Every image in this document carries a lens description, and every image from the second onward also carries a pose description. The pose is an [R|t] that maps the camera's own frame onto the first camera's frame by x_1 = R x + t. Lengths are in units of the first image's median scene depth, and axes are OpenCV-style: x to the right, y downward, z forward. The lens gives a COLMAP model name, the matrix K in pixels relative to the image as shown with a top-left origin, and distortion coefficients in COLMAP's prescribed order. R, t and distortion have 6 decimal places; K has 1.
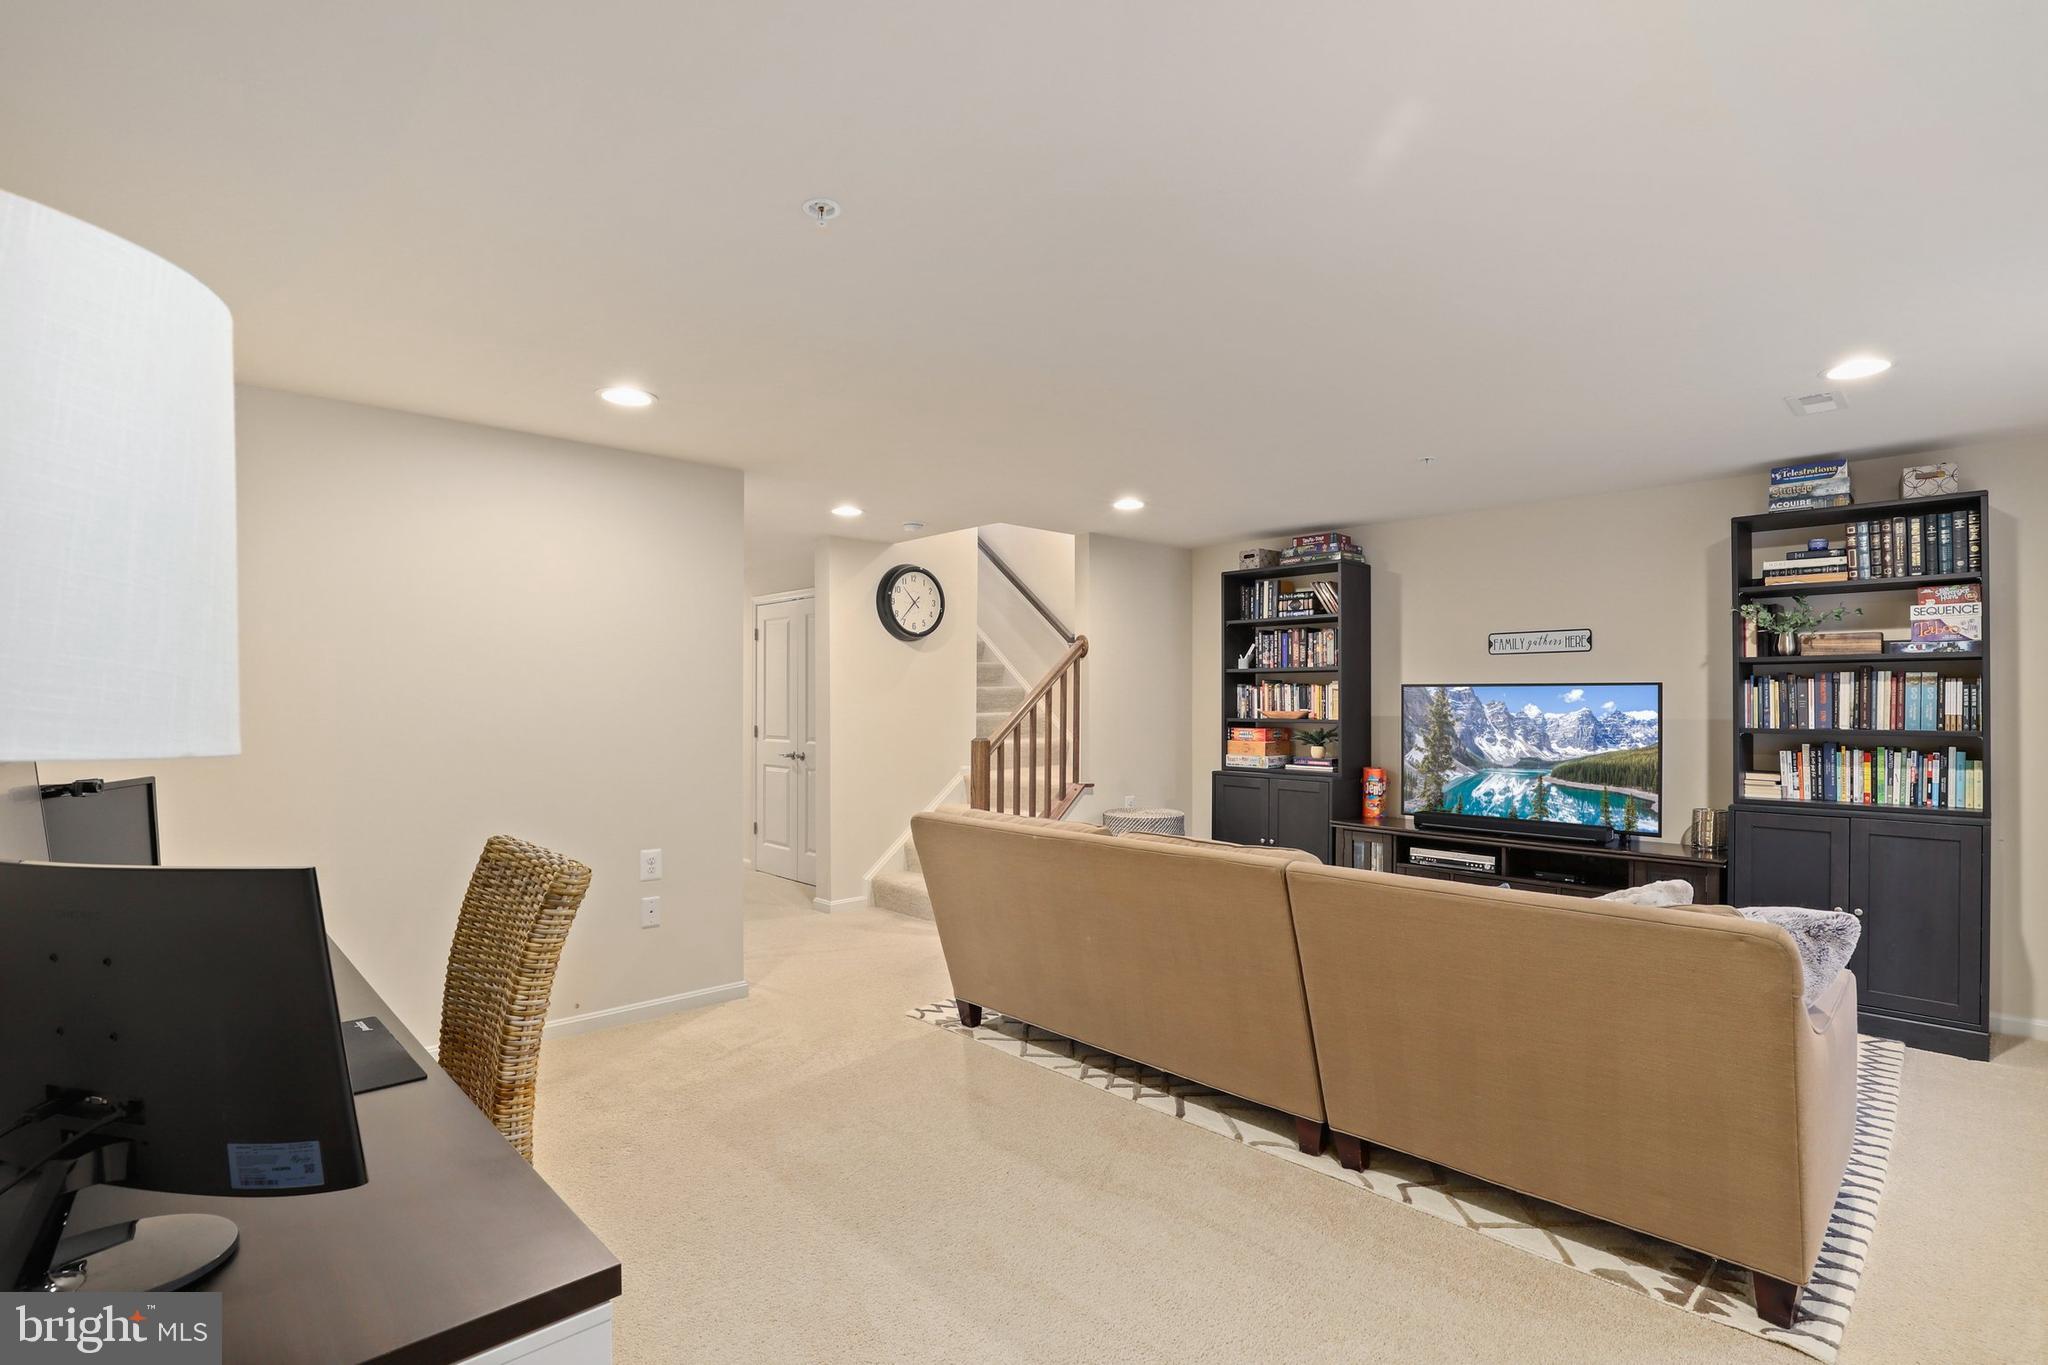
lens RADIAL K [[951.7, 0, 1027.7], [0, 951.7, 695.8], [0, 0, 1]] dist [-0.027599, -0.000026]
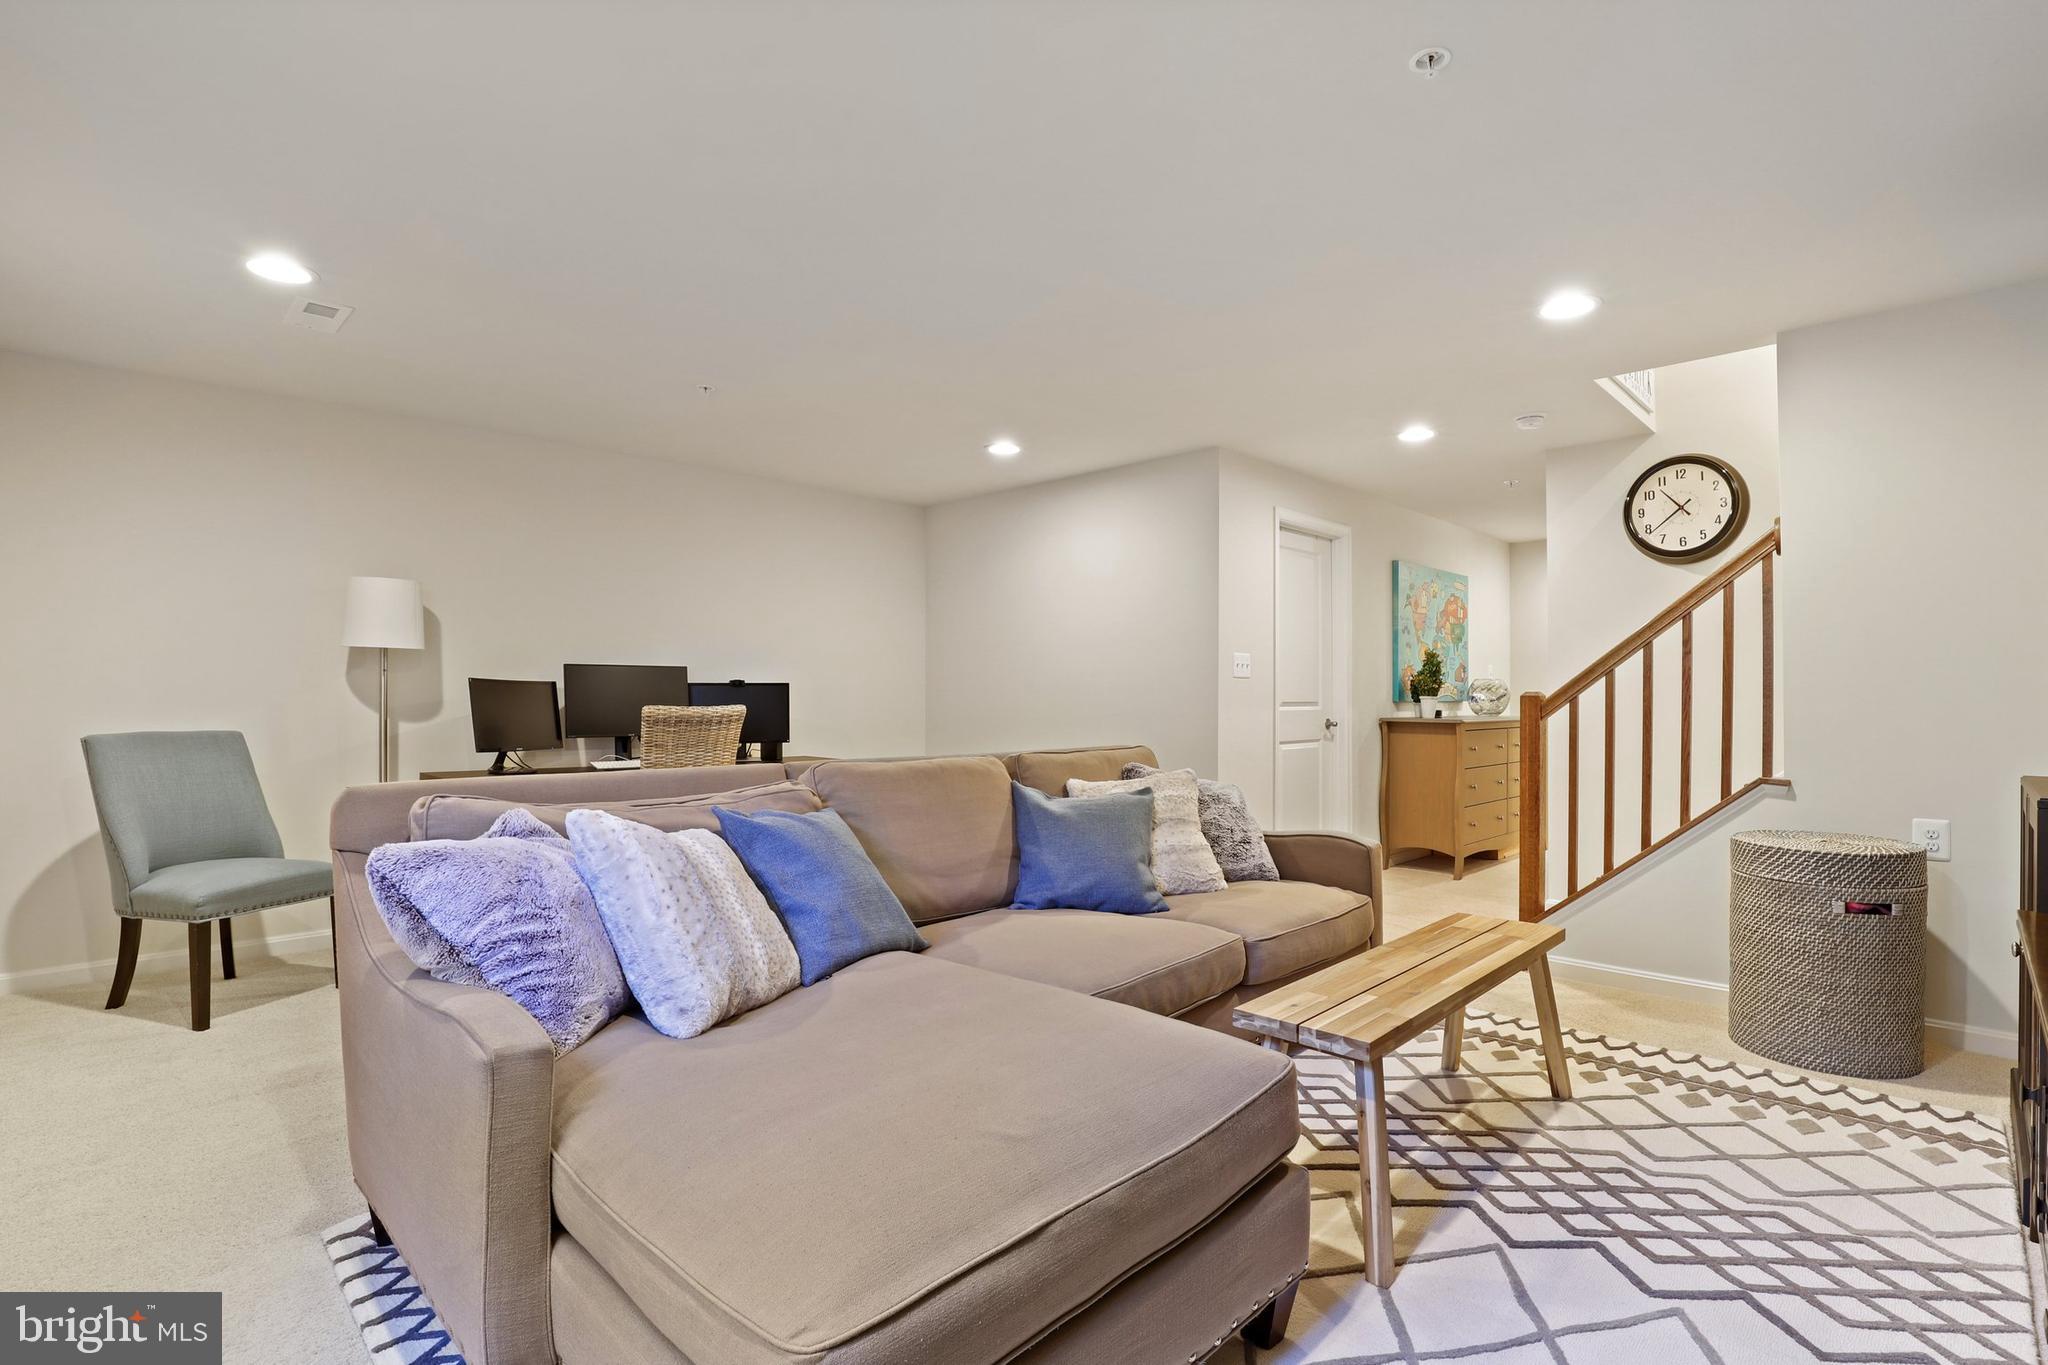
lens RADIAL K [[951.7, 0, 1027.7], [0, 951.7, 695.8], [0, 0, 1]] dist [-0.027599, -0.000026]
pose [[0.021792, -0.007275, -0.999736, 0.628422], [0.001832, 0.999972, -0.007237, 0.048075], [0.999761, -0.001674, 0.021805, 0.575126]]
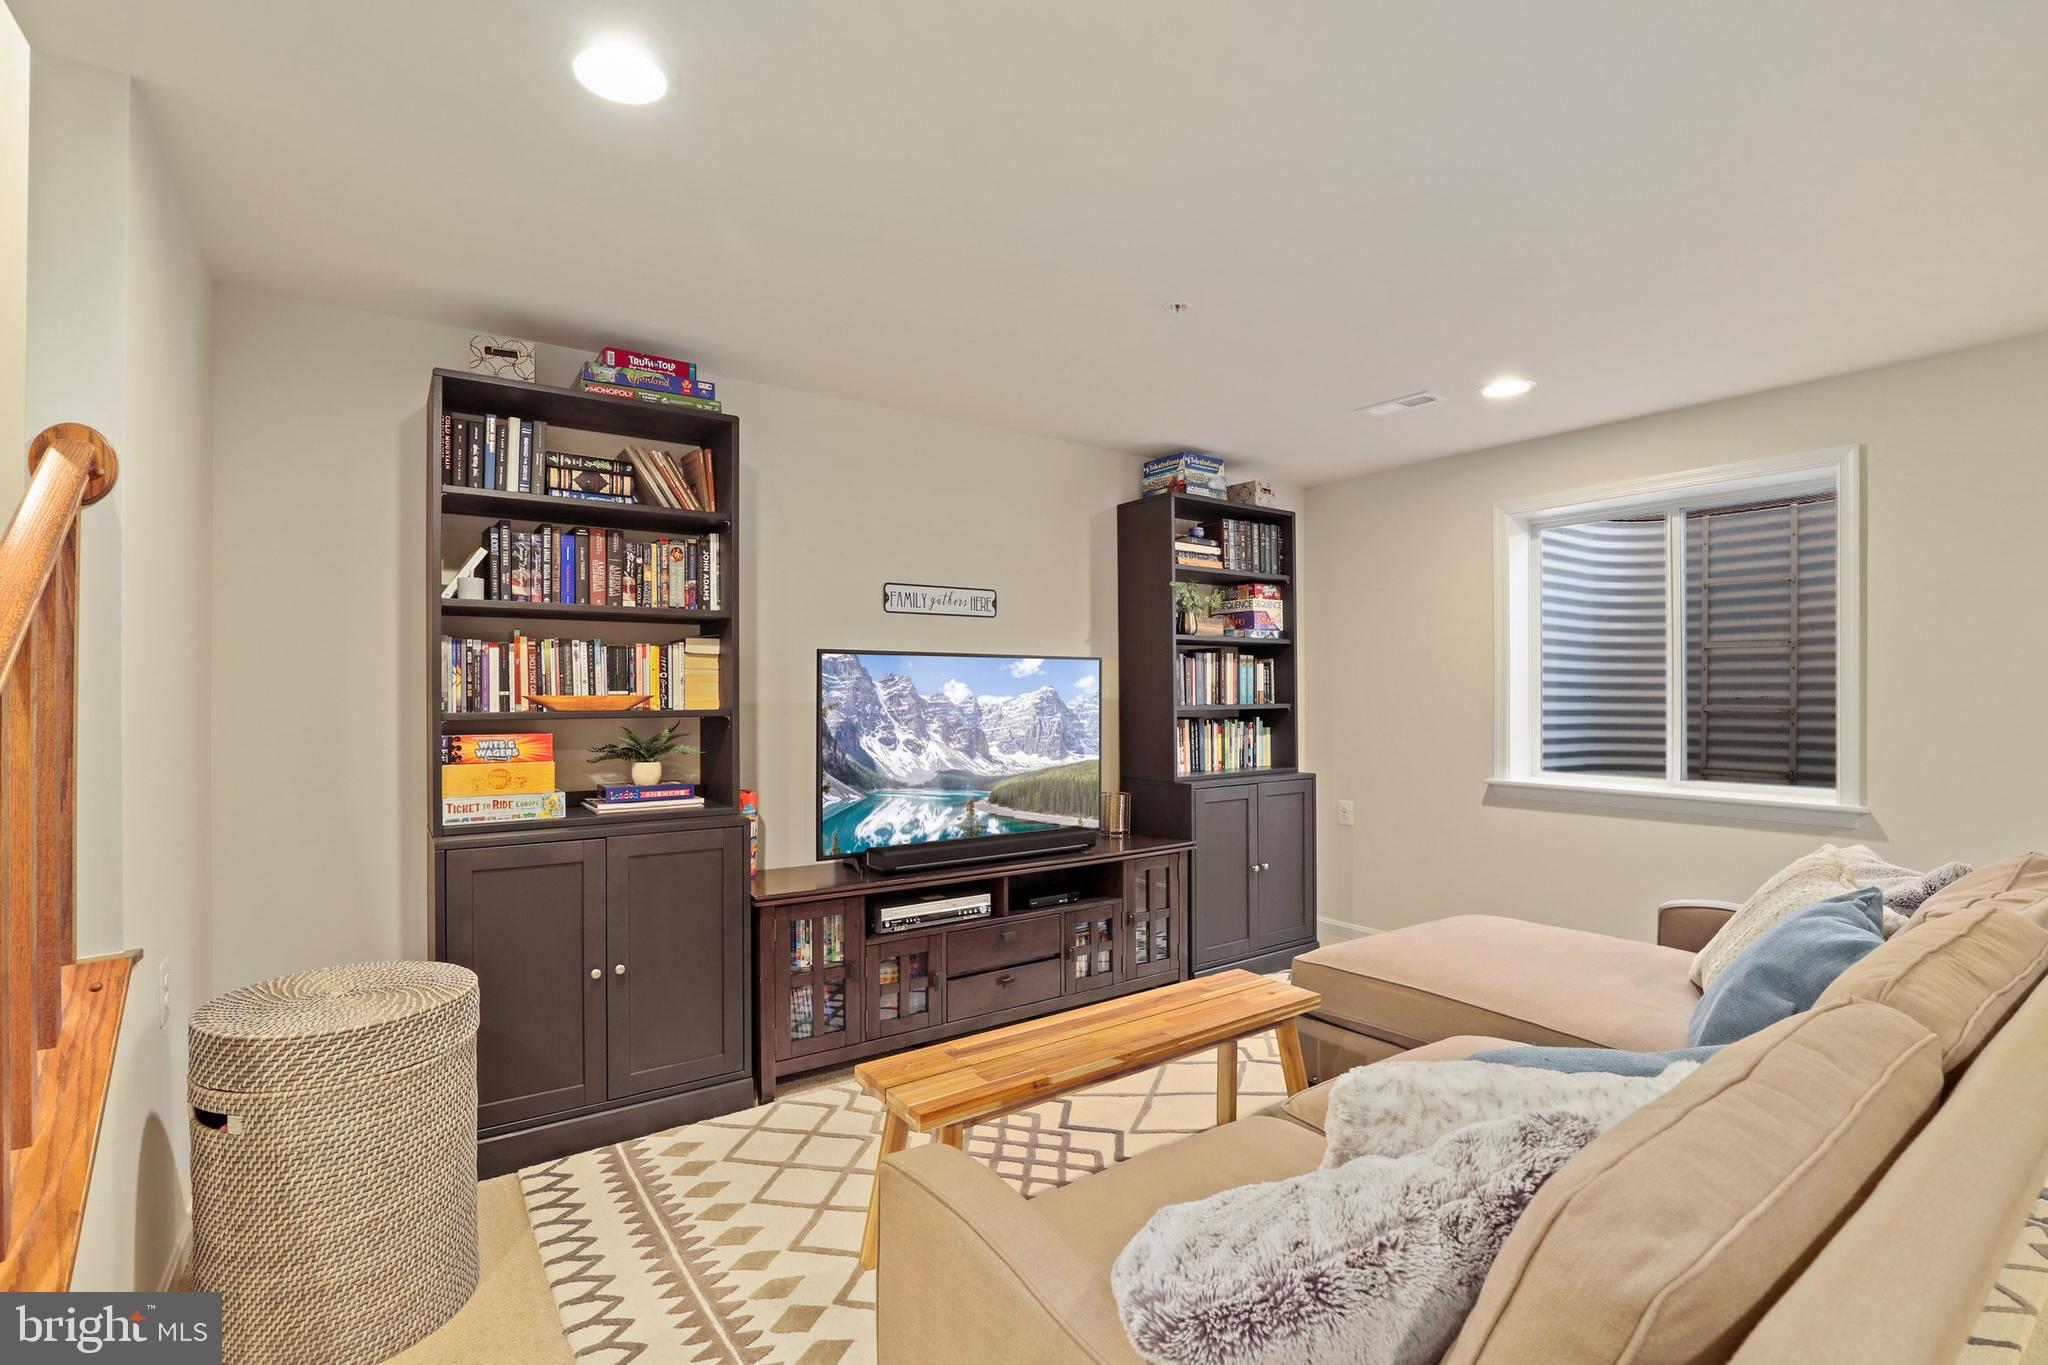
lens RADIAL K [[928.4, 0, 1023.8], [0, 928.4, 691.5], [0, 0, 1]] dist [-0.024523, 0.000045]
pose [[0.155359, -0.004318, 0.987849, -0.166675], [-0.004841, 0.999975, 0.005133, 0.010939], [-0.987846, -0.005579, 0.155334, 0.727624]]
